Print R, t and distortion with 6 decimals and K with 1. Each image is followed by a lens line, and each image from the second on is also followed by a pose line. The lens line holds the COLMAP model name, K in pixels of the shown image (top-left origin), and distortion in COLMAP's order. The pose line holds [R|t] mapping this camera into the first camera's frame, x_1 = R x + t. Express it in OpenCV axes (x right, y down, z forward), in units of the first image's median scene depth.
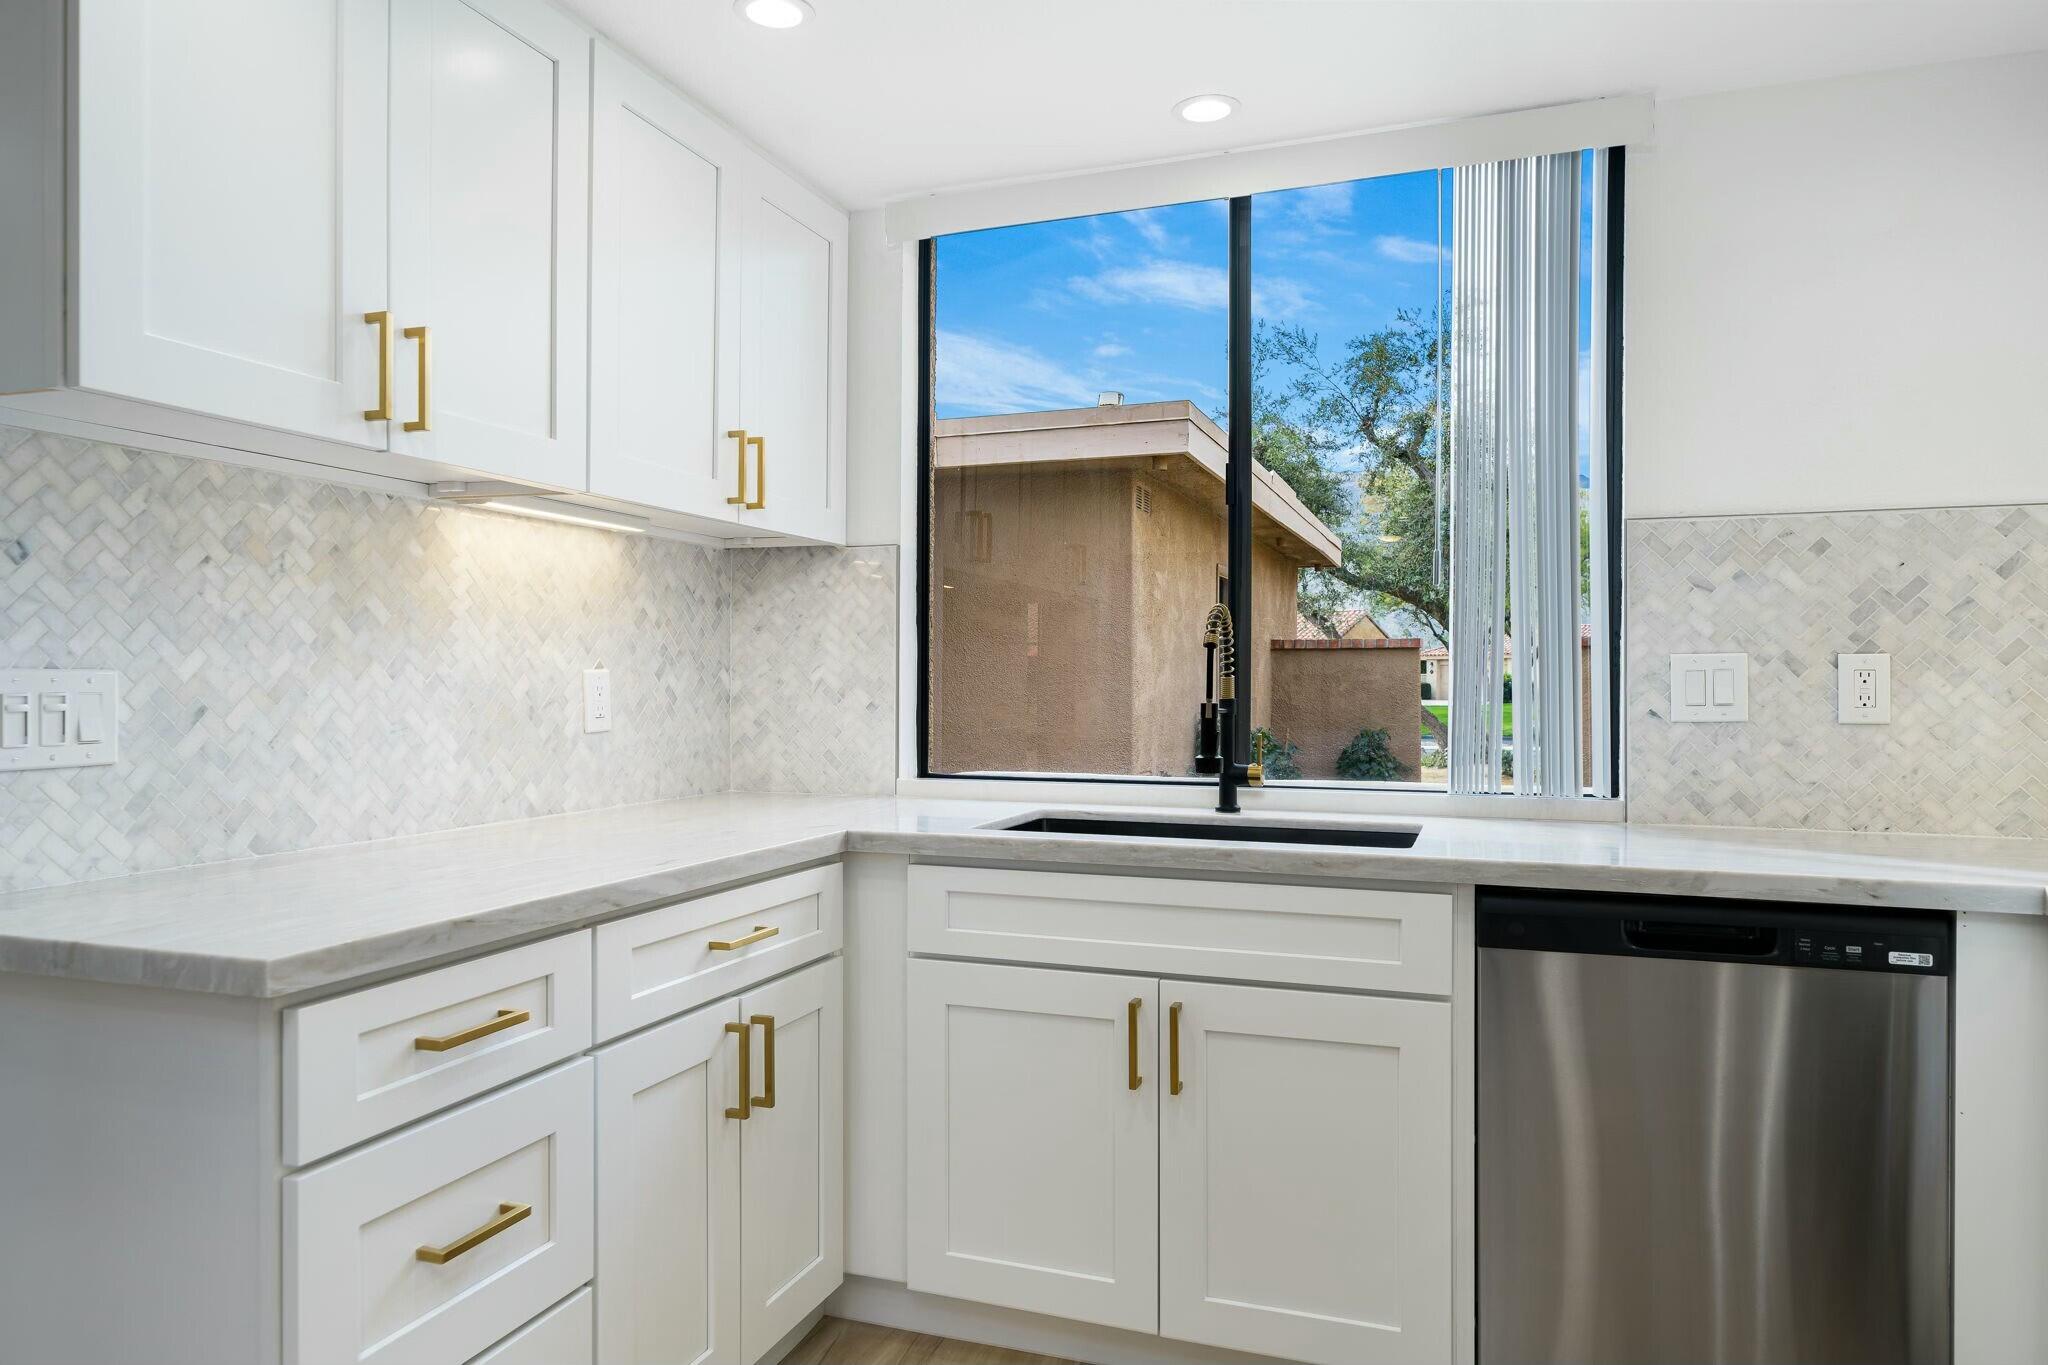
lens RADIAL K [[1324.8, 0, 1018.3], [0, 1324.8, 680.4], [0, 0, 1]] dist [0.006882, 0.001395]
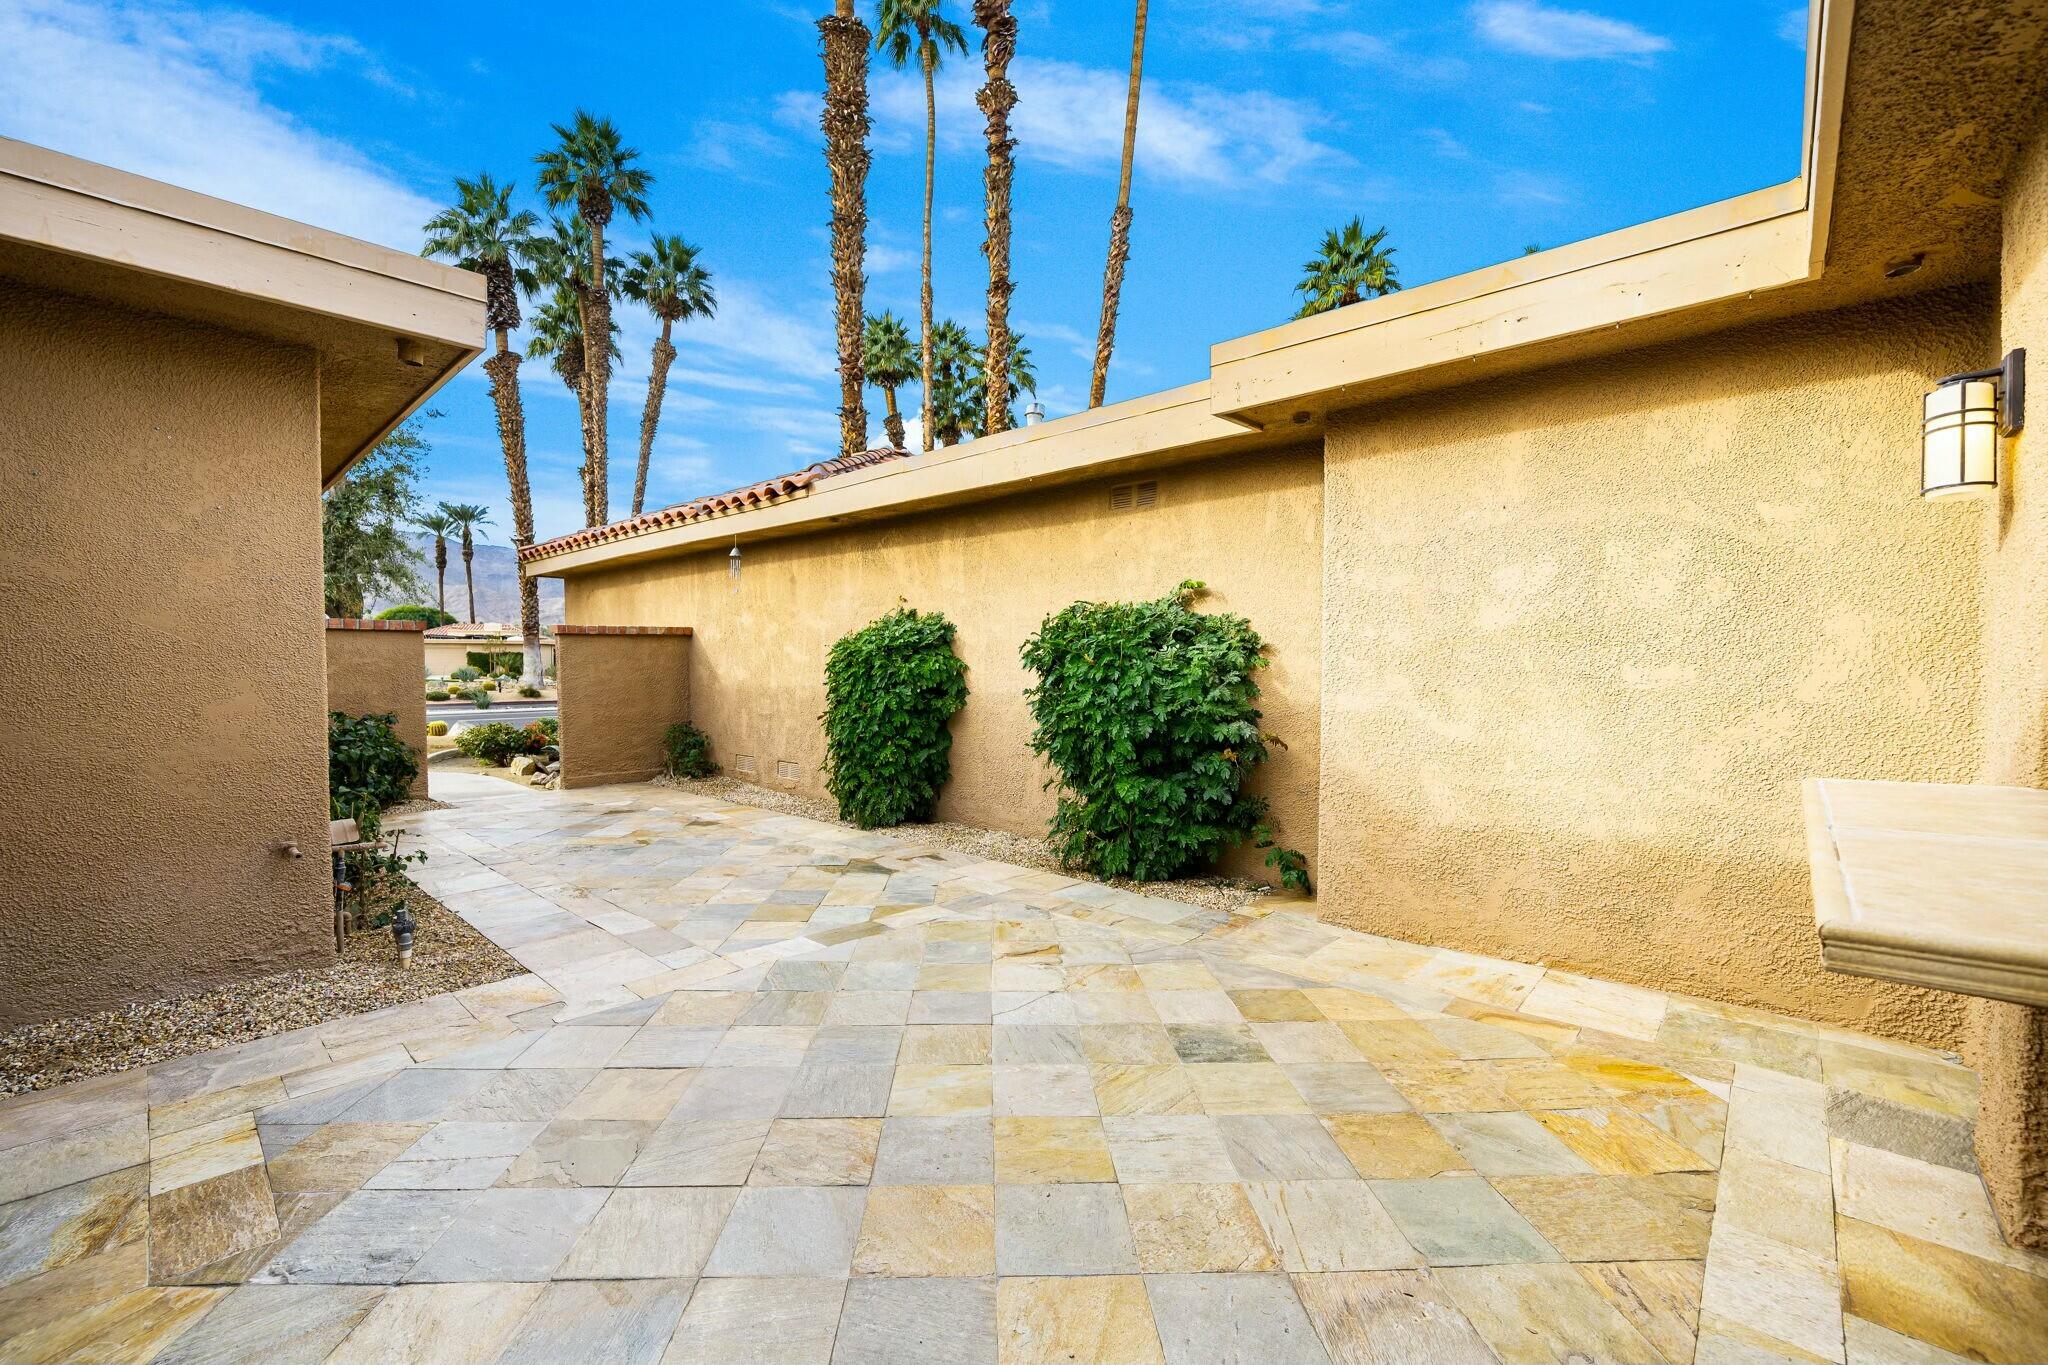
lens RADIAL K [[830.5, 0, 1030.4], [0, 830.5, 683.5], [0, 0, 1]] dist [-0.001837, 0.000133]
pose [[0.393681, -0.024555, 0.918919, -0.510893], [-0.001126, 0.999630, 0.027194, -0.012817], [-0.919246, -0.011741, 0.393508, 1.614524]]
